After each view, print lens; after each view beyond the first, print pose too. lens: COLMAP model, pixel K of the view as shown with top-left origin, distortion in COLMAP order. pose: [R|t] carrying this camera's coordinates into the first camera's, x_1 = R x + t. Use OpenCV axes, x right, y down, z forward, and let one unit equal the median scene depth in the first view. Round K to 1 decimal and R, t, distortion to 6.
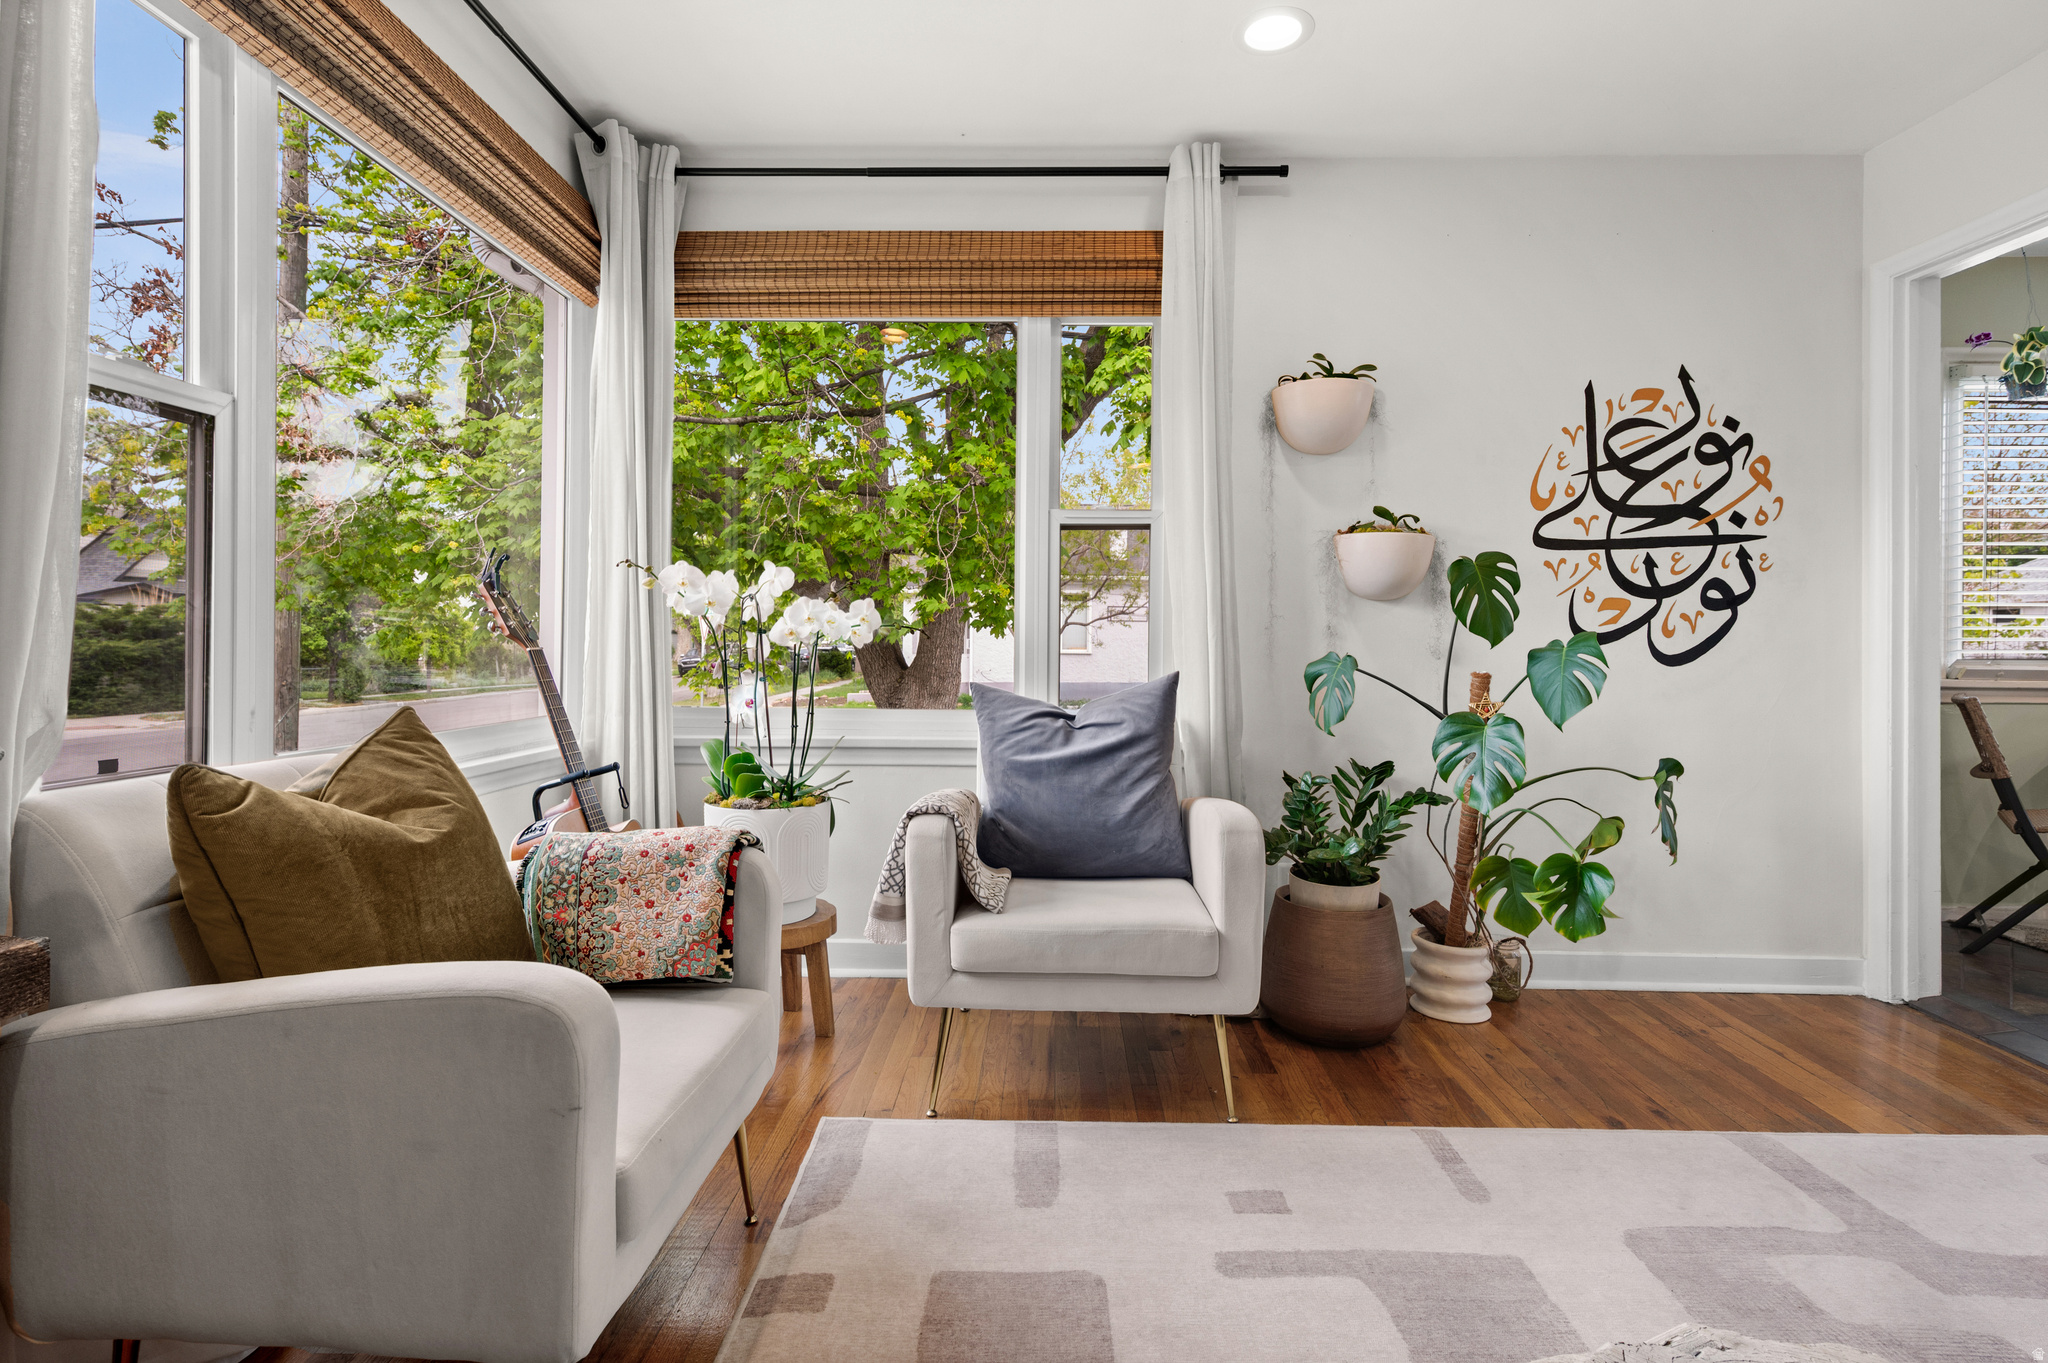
lens RADIAL K [[917.7, 0, 1061.1], [0, 917.7, 652.2], [0, 0, 1]] dist [-0.003255, 0.000685]
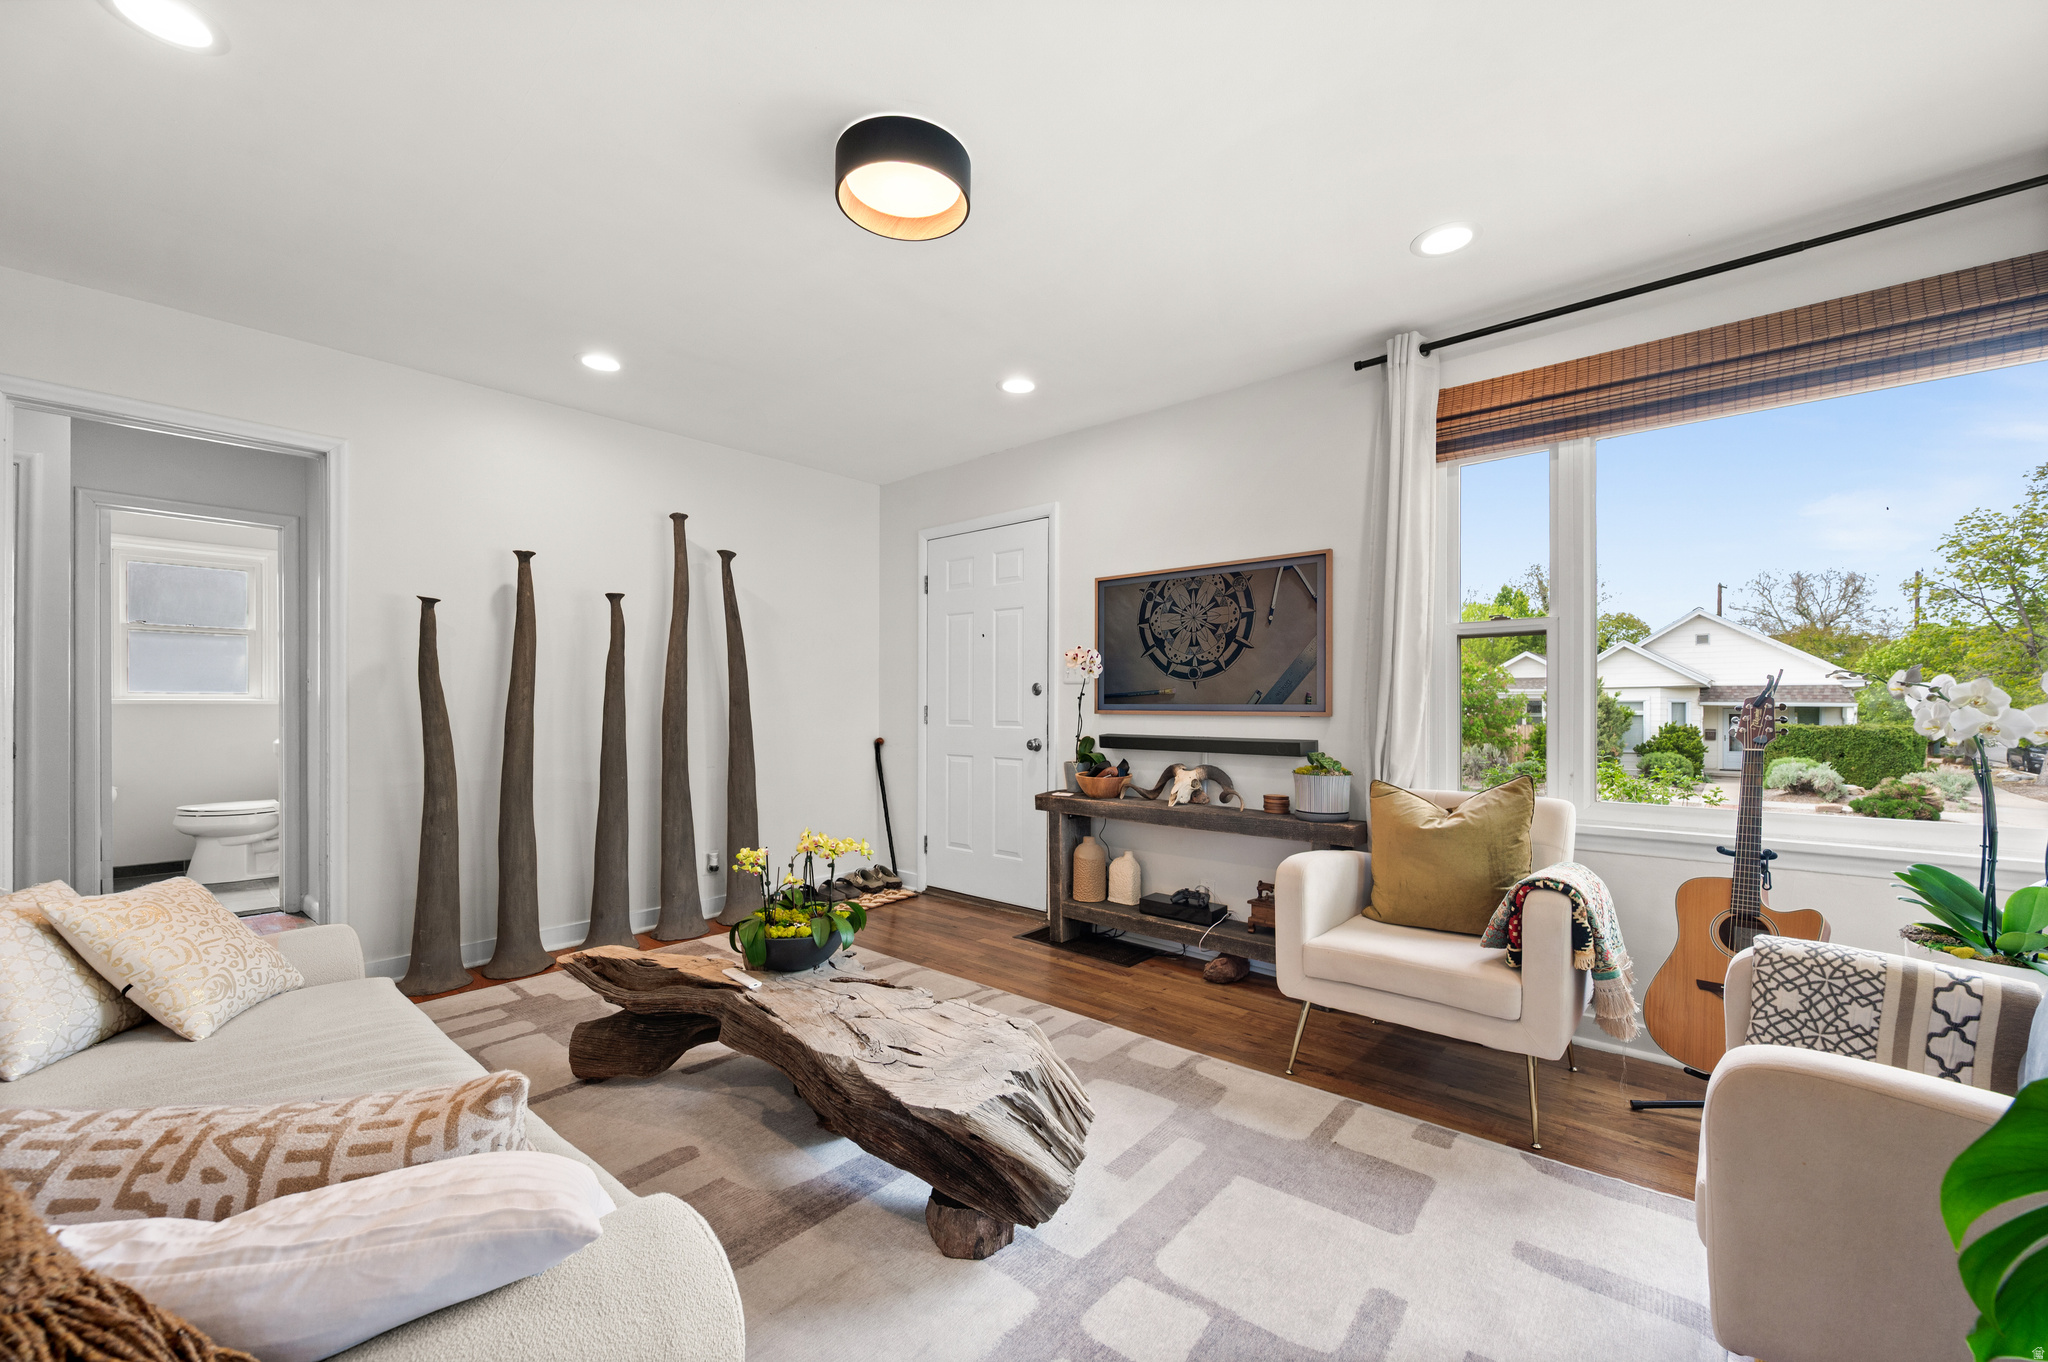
lens RADIAL K [[822.2, 0, 1017.0], [0, 822.2, 695.1], [0, 0, 1]] dist [-0.000274, 0.000214]
pose [[-0.637328, -0.011128, -0.770512, 0.810292], [-0.003554, 0.999928, -0.011502, -0.050095], [0.770584, -0.004592, -0.637322, 0.820271]]
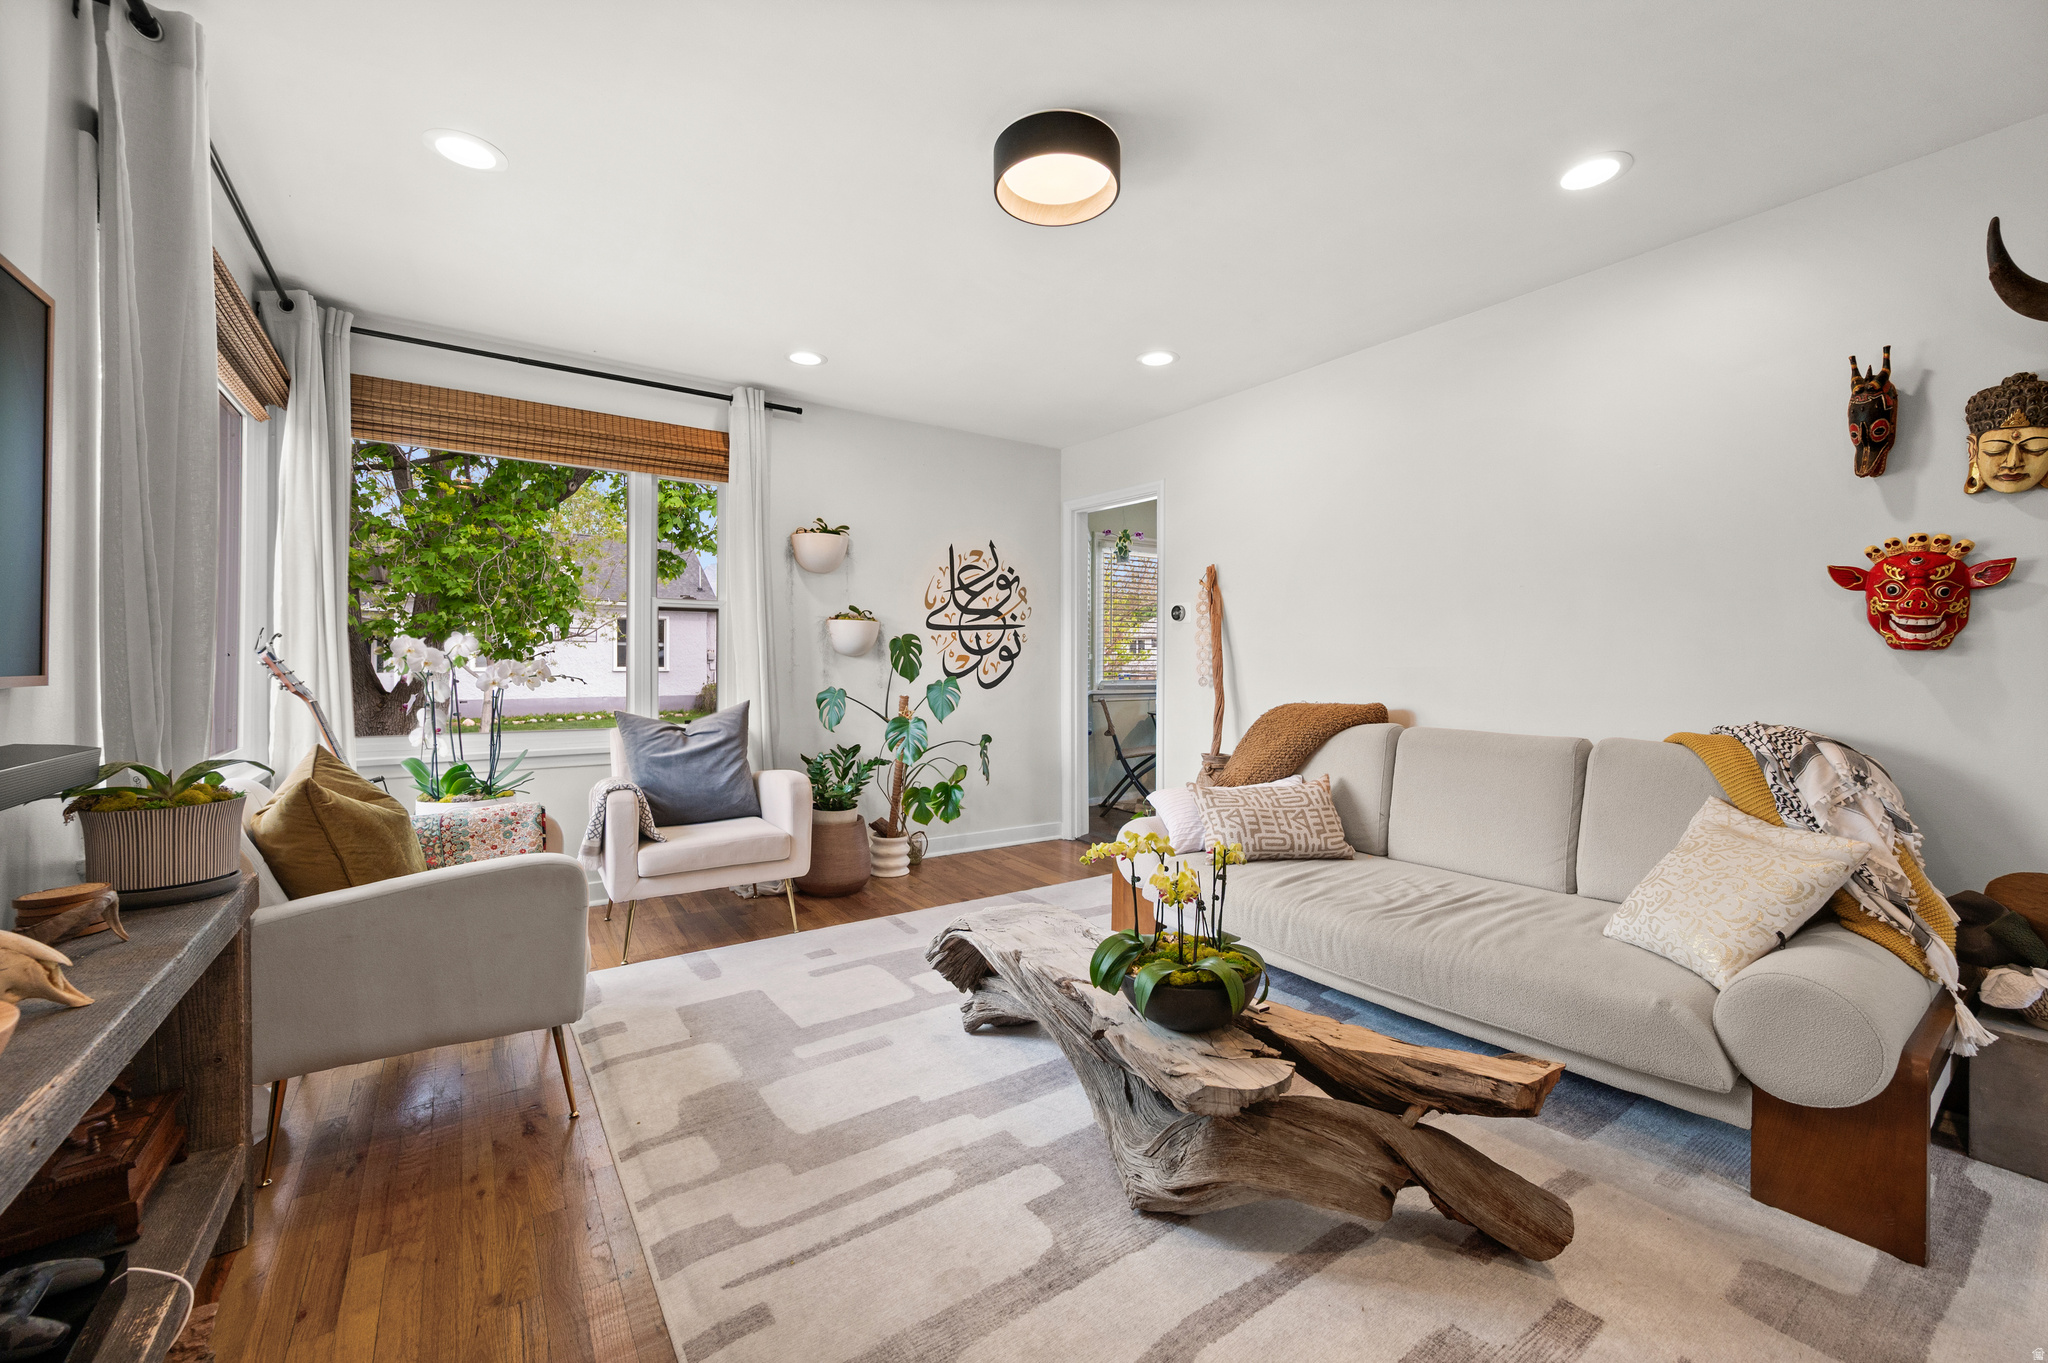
lens RADIAL K [[822.2, 0, 1032.5], [0, 822.2, 673.6], [0, 0, 1]] dist [-0.000274, 0.000214]
pose [[0.806082, -0.011410, 0.591694, -0.349366], [0.002364, 0.999868, 0.016060, -0.051163], [-0.591799, -0.011547, 0.806003, -0.558946]]
